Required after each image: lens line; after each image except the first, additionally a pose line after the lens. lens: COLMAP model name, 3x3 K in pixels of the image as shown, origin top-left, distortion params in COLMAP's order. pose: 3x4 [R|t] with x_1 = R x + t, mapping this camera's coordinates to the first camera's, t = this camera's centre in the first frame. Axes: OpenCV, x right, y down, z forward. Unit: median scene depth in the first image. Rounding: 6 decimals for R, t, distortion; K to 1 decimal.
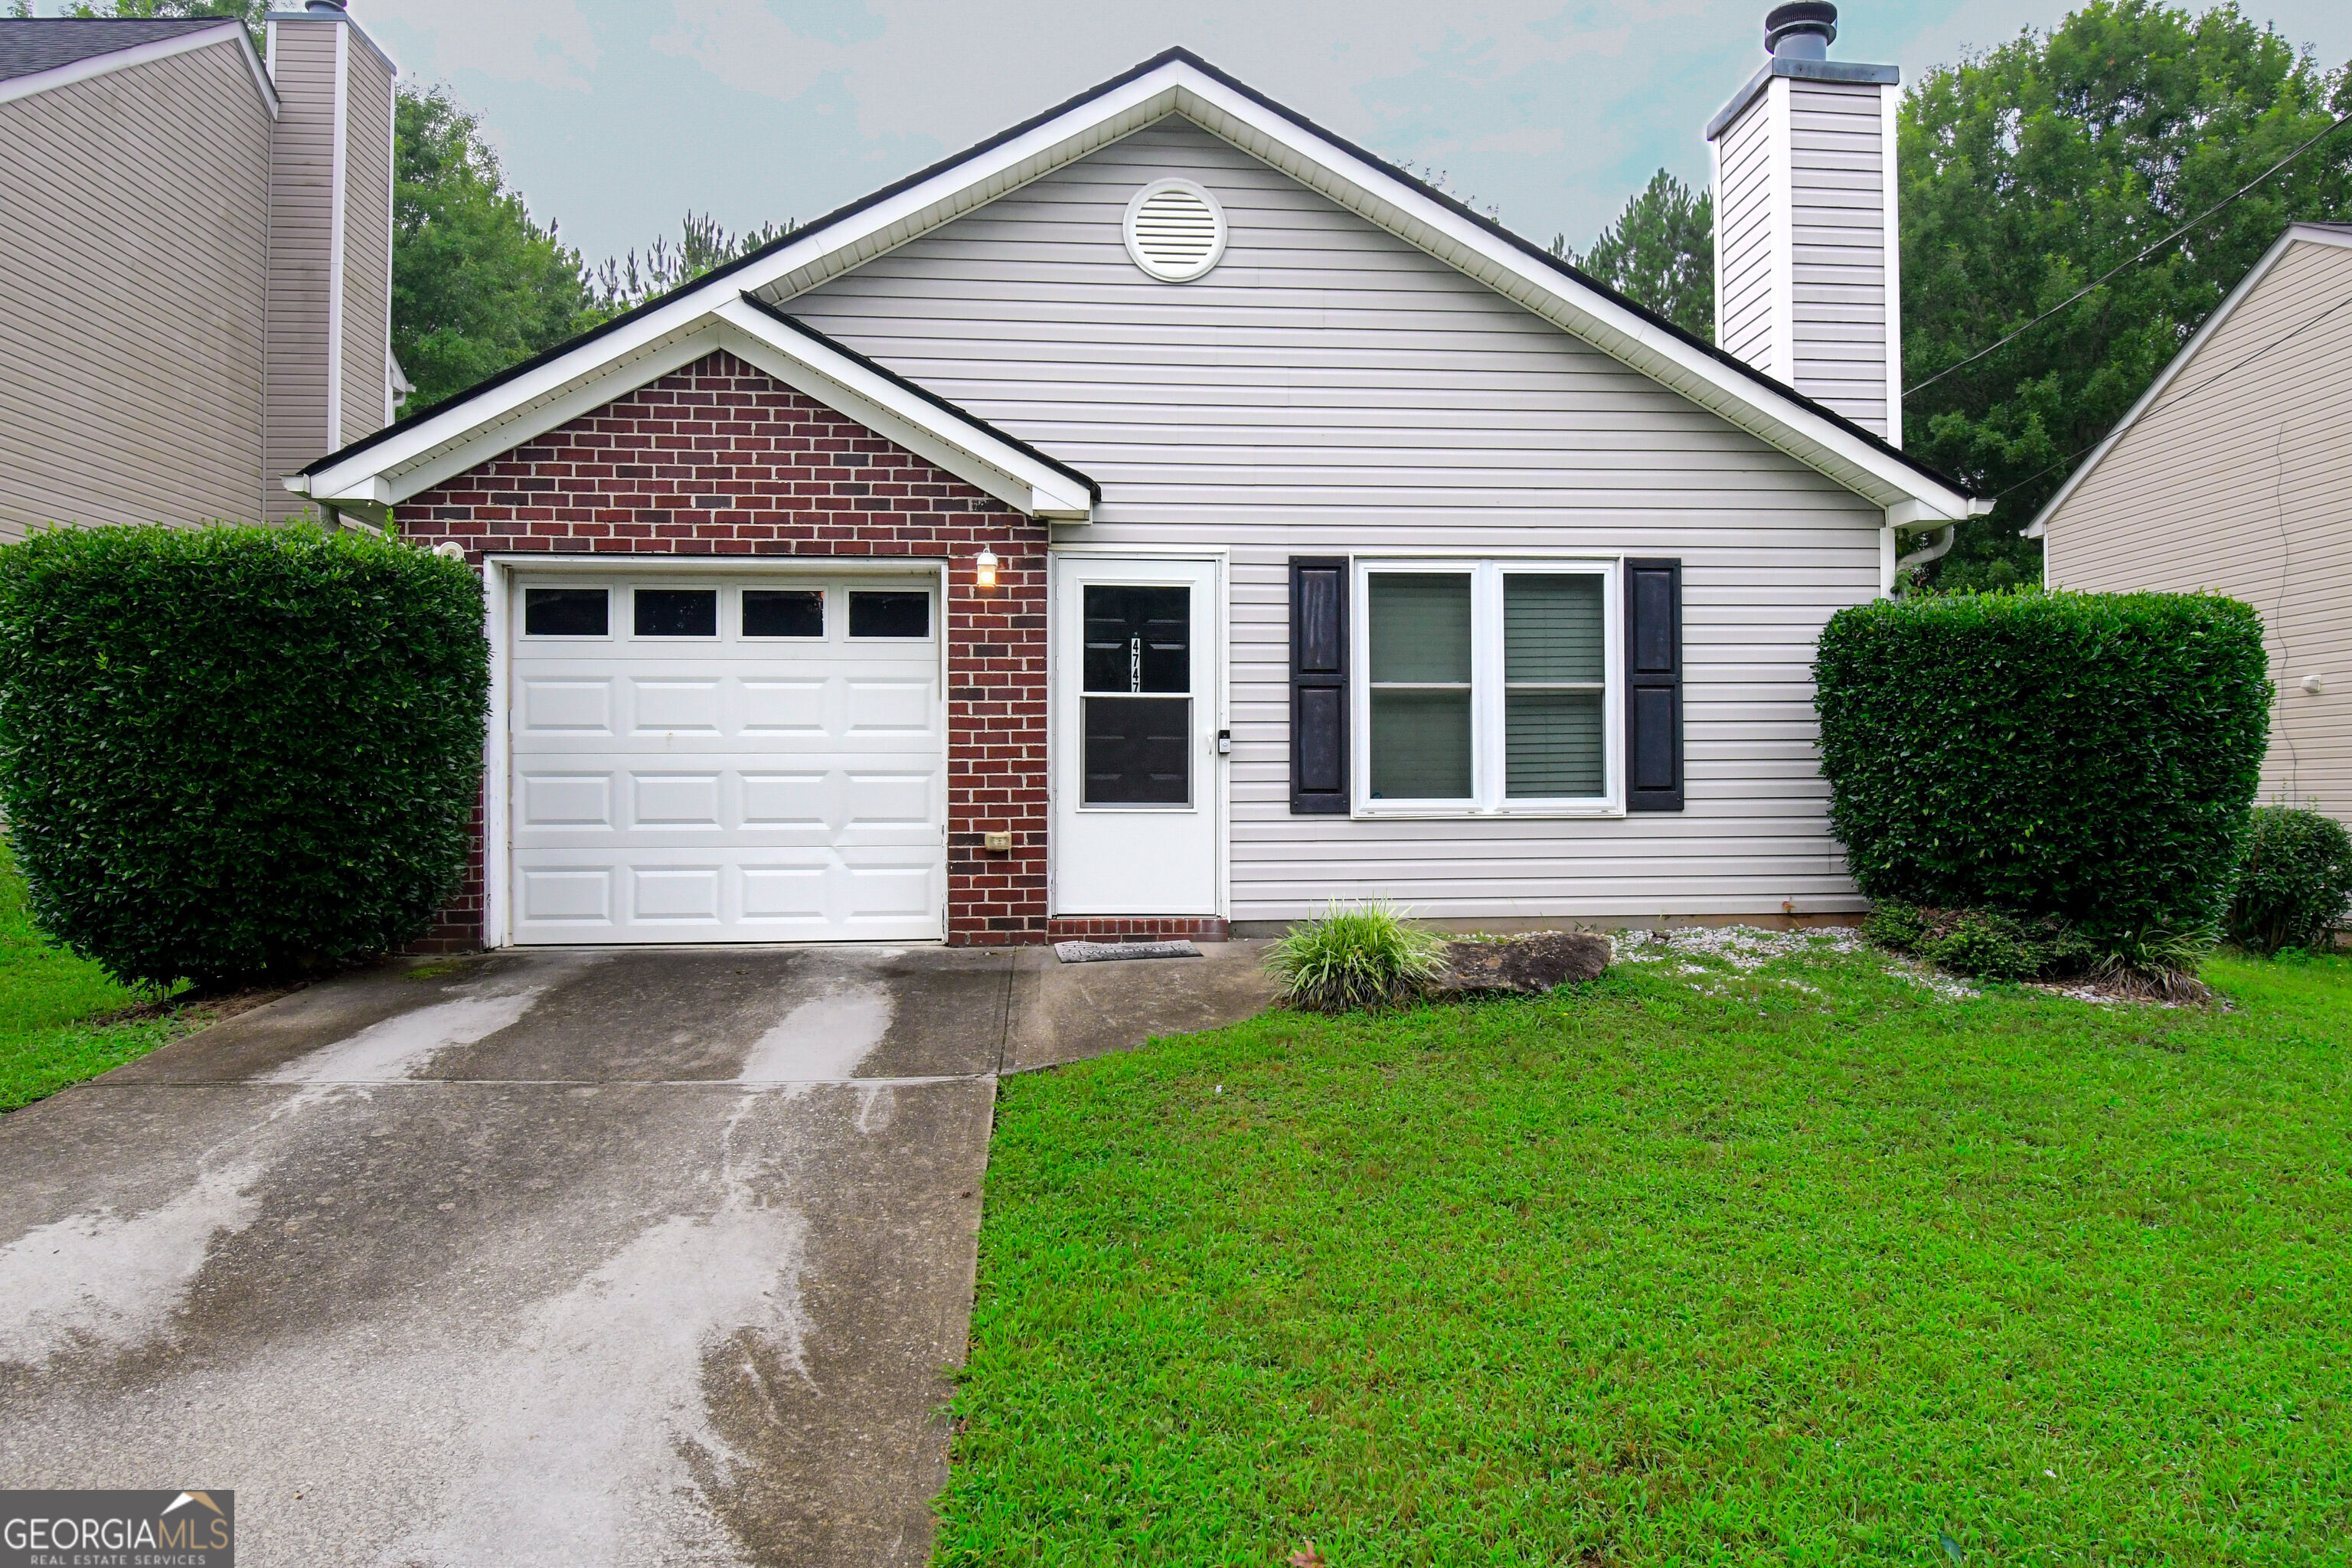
lens RADIAL K [[1348.0, 0, 1176.0], [0, 1348.0, 784.0], [0, 0, 1]] dist [0.003364, -0.011819]
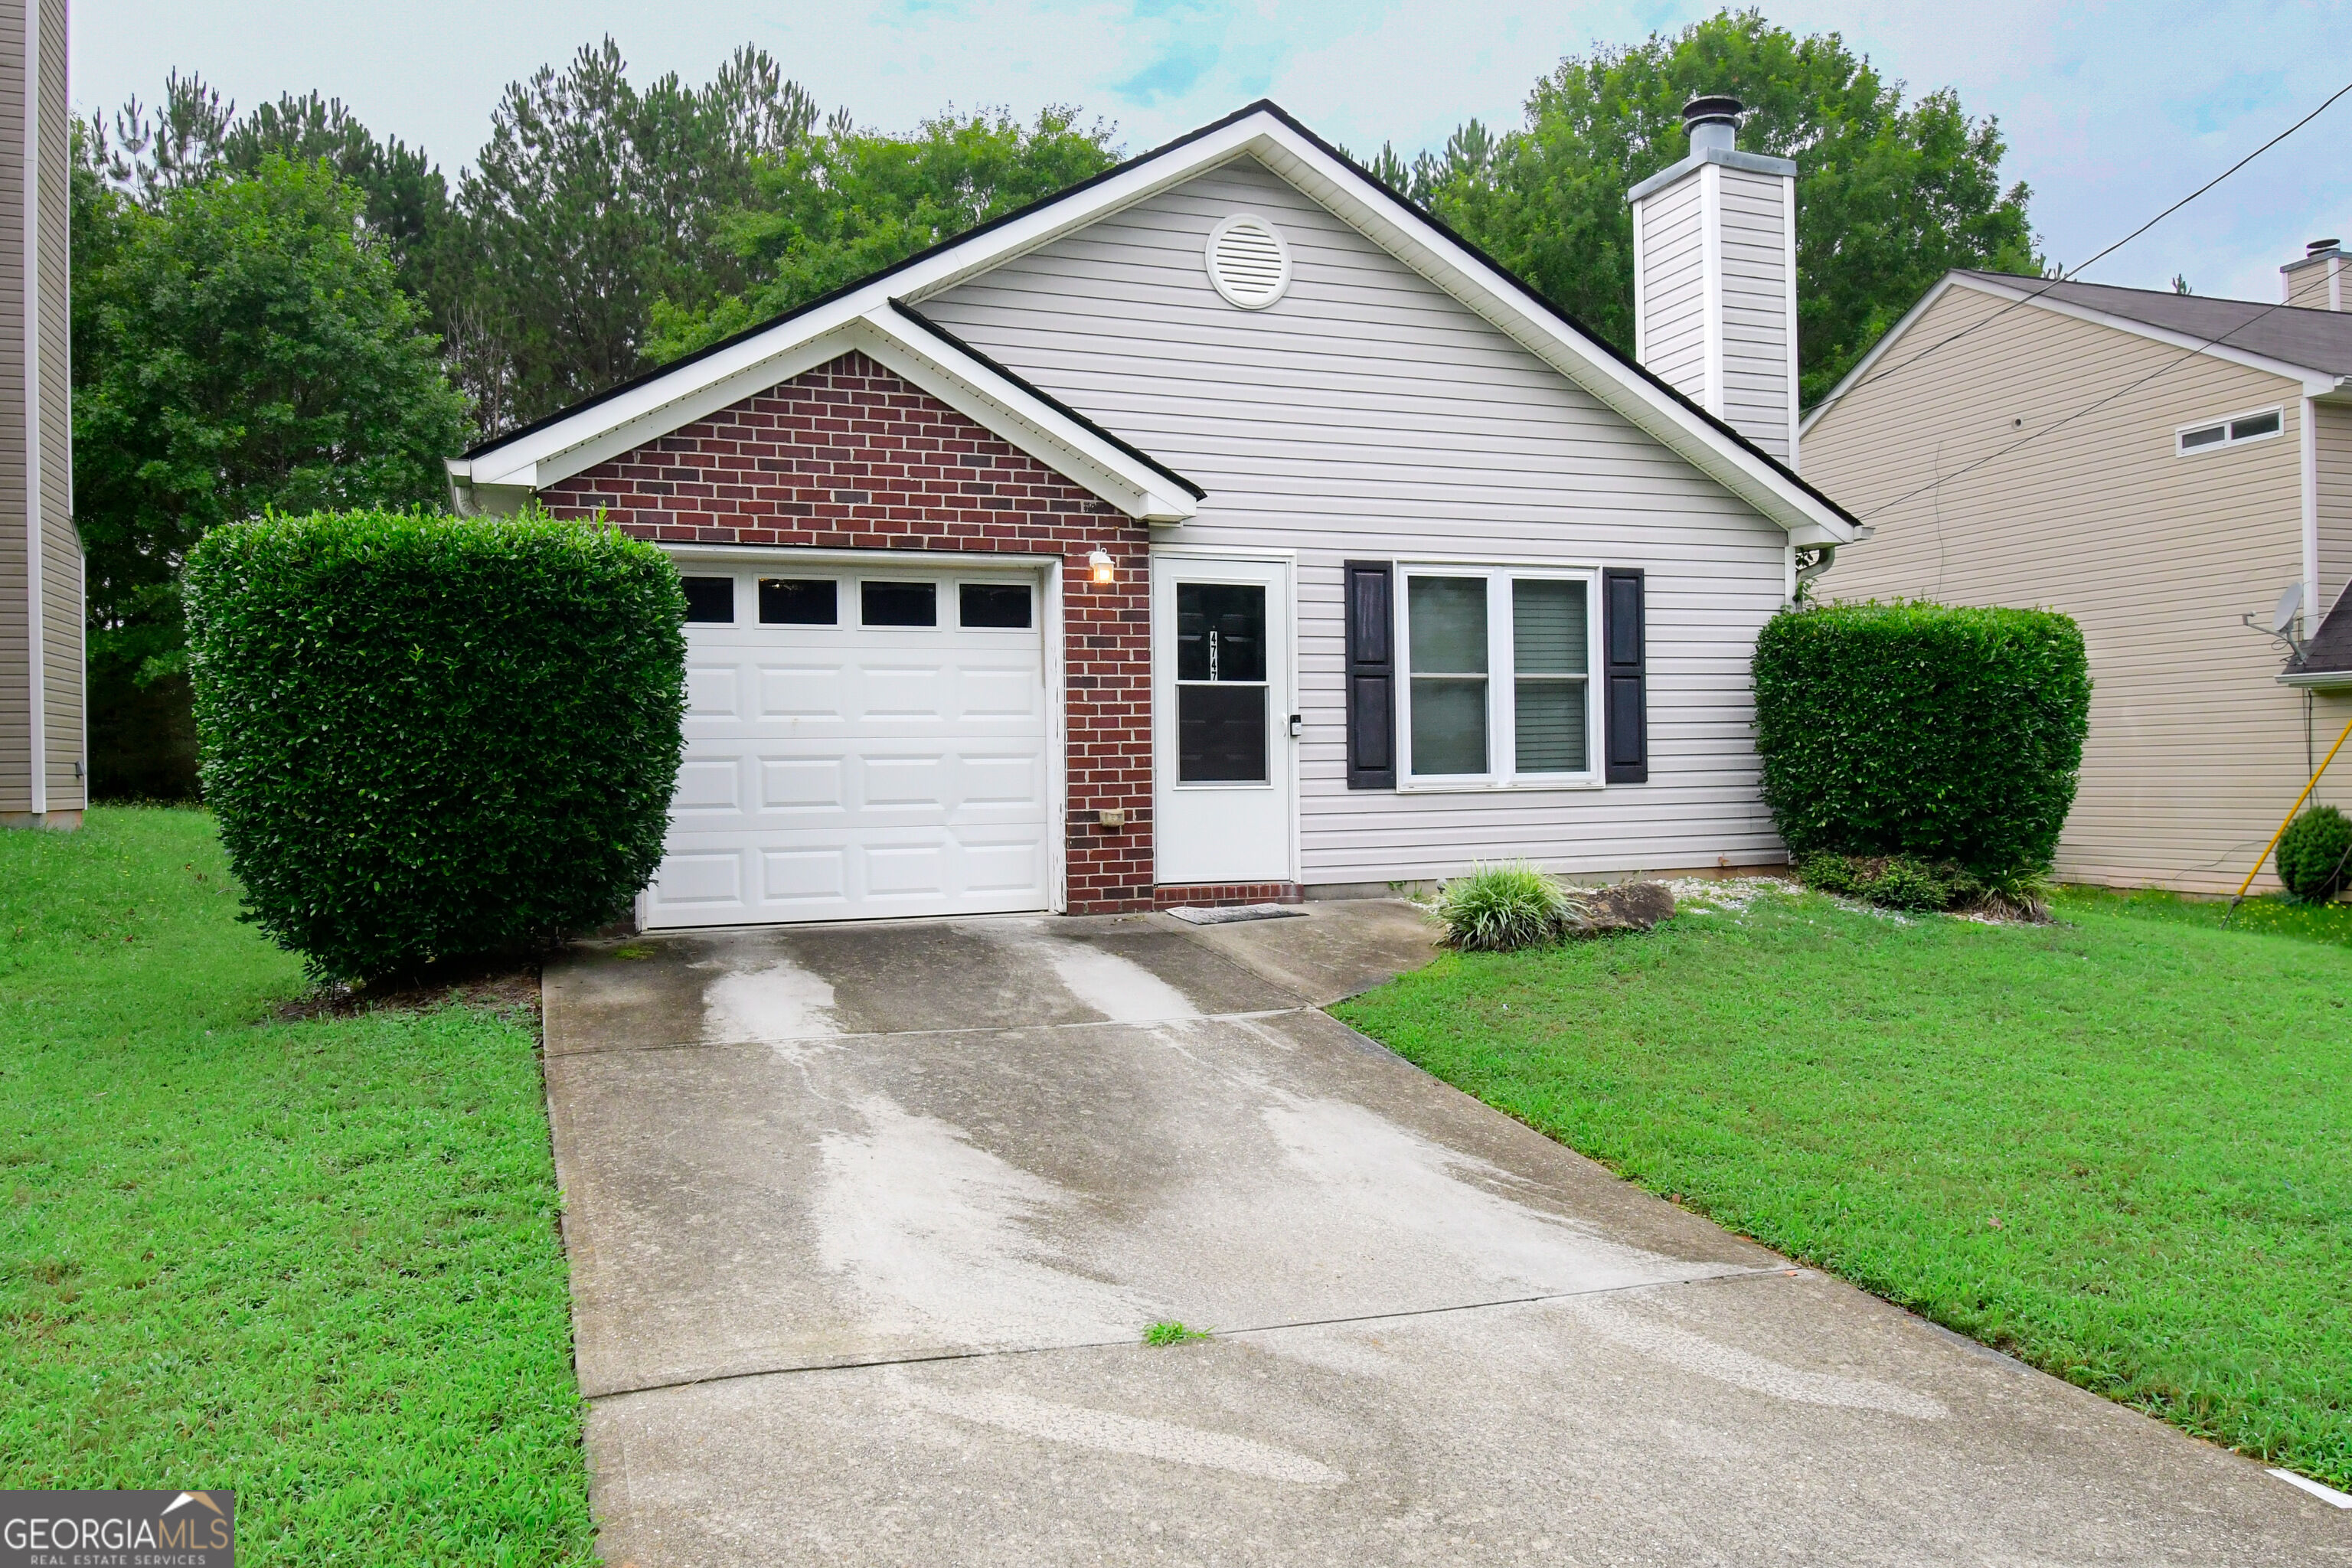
lens RADIAL K [[1425.8, 0, 1176.0], [0, 1425.8, 784.0], [0, 0, 1]] dist [-0.001568, -0.001309]
pose [[0.971316, -0.012421, 0.237469, -0.356386], [0.008564, 0.999814, 0.017265, -0.004120], [-0.237639, -0.014736, 0.971242, -0.130685]]
